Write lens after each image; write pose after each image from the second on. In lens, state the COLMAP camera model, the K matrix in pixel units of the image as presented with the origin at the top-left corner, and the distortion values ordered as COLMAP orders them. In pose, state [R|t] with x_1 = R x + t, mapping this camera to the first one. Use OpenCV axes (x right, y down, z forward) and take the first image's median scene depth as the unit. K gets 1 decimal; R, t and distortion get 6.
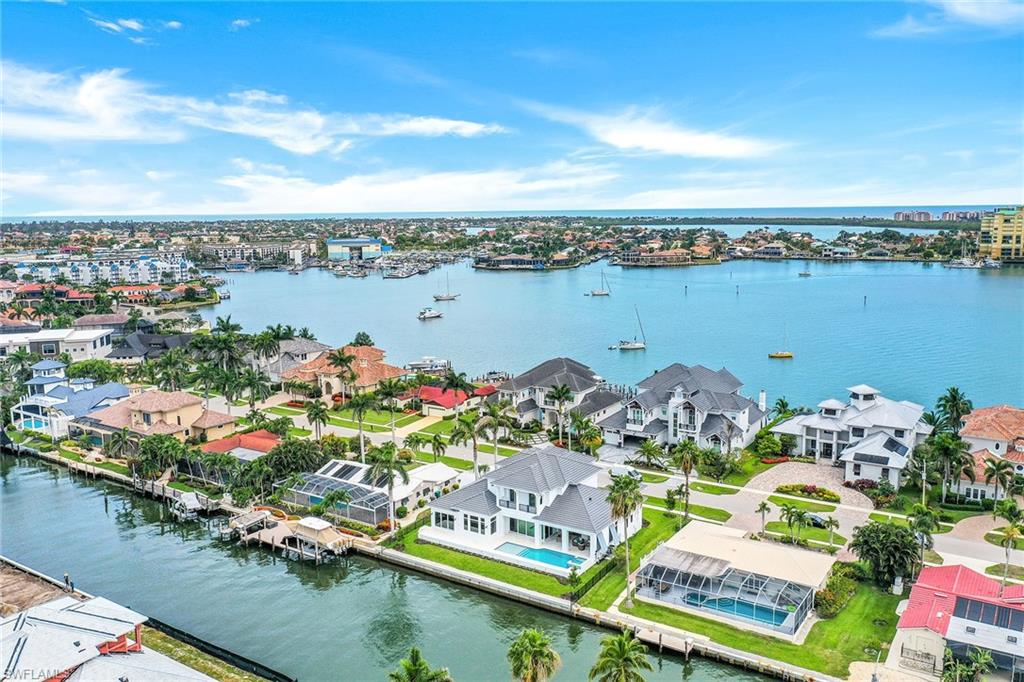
lens RADIAL K [[821.9, 0, 512.0], [0, 821.9, 341.0], [0, 0, 1]] dist [-0.005662, -0.002364]
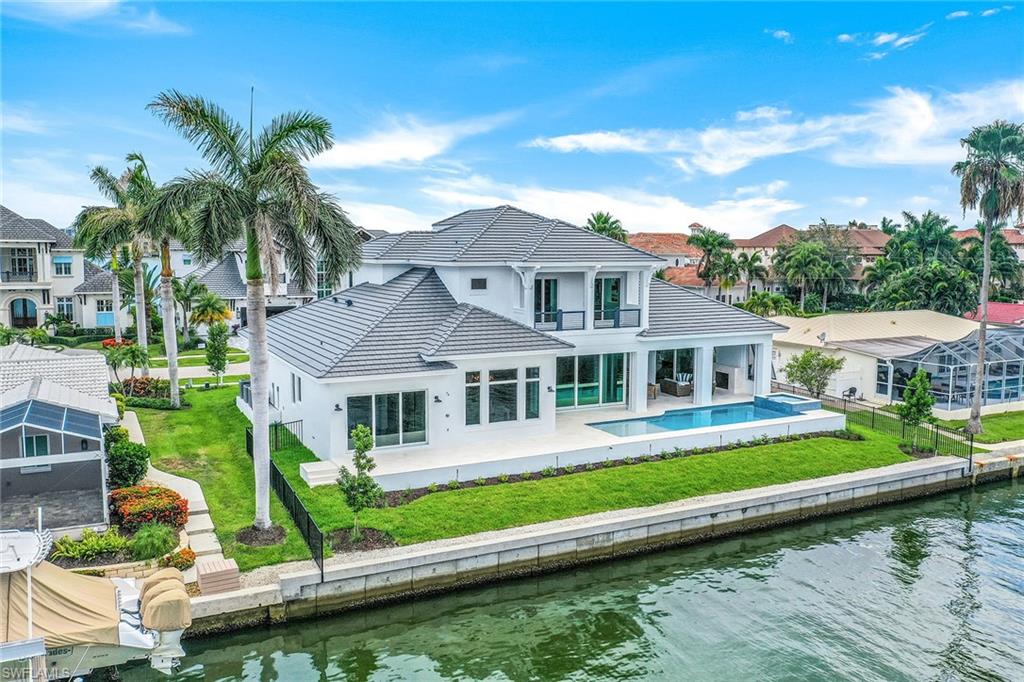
lens RADIAL K [[829.5, 0, 512.0], [0, 829.5, 341.0], [0, 0, 1]] dist [-0.000388, 0.001470]
pose [[0.493825, -0.087927, 0.865104, -0.252220], [0.127424, 0.991452, 0.028032, 0.155297], [-0.860174, 0.096393, 0.500808, 0.669863]]
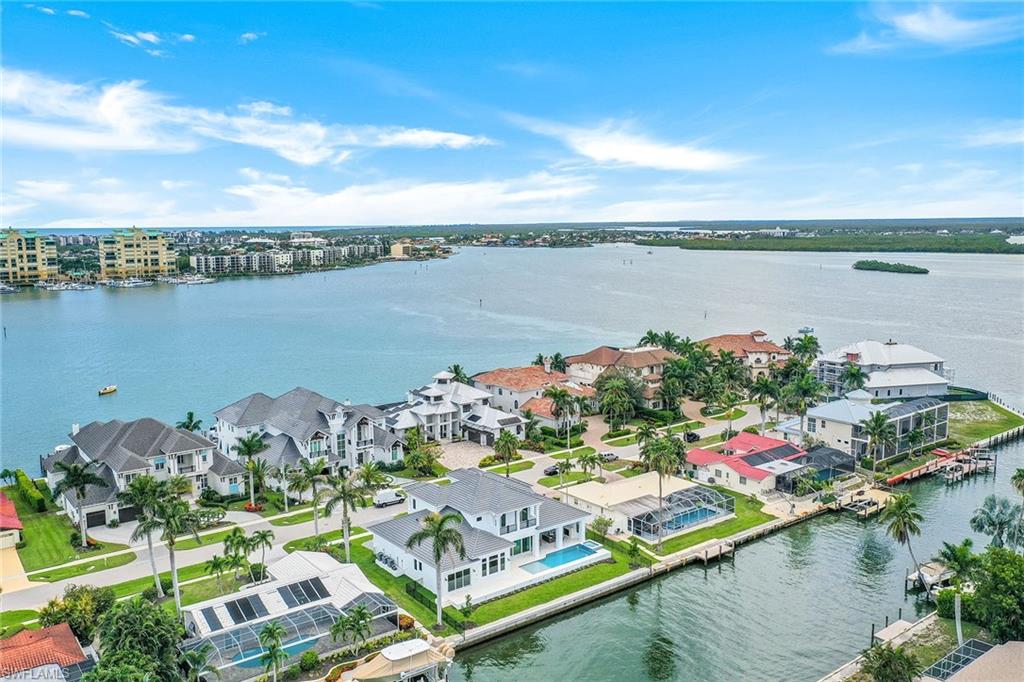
lens RADIAL K [[829.5, 0, 512.0], [0, 829.5, 341.0], [0, 0, 1]] dist [-0.000388, 0.001470]
pose [[0.324549, -0.121031, 0.938093, -0.695068], [0.151472, 0.985630, 0.074759, -0.068345], [-0.933662, 0.117832, 0.338218, 0.513680]]
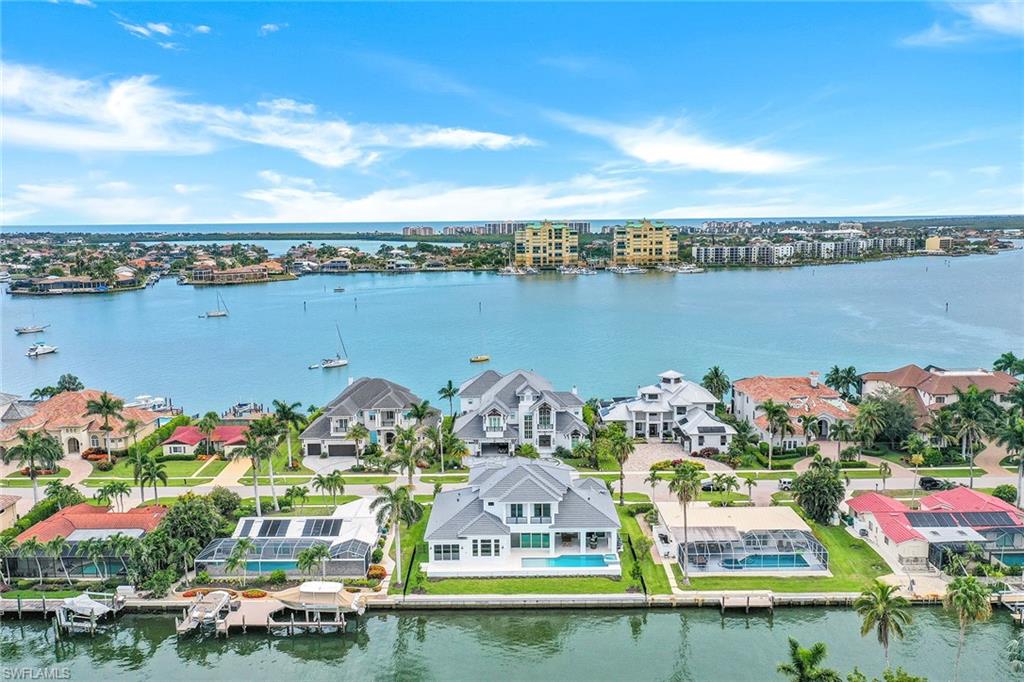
lens RADIAL K [[829.5, 0, 512.0], [0, 829.5, 341.0], [0, 0, 1]] dist [-0.000388, 0.001470]
pose [[0.834104, -0.075404, 0.546429, -0.424636], [0.086224, 0.996259, 0.005860, -0.016178], [-0.544827, 0.042227, 0.837485, 0.131063]]
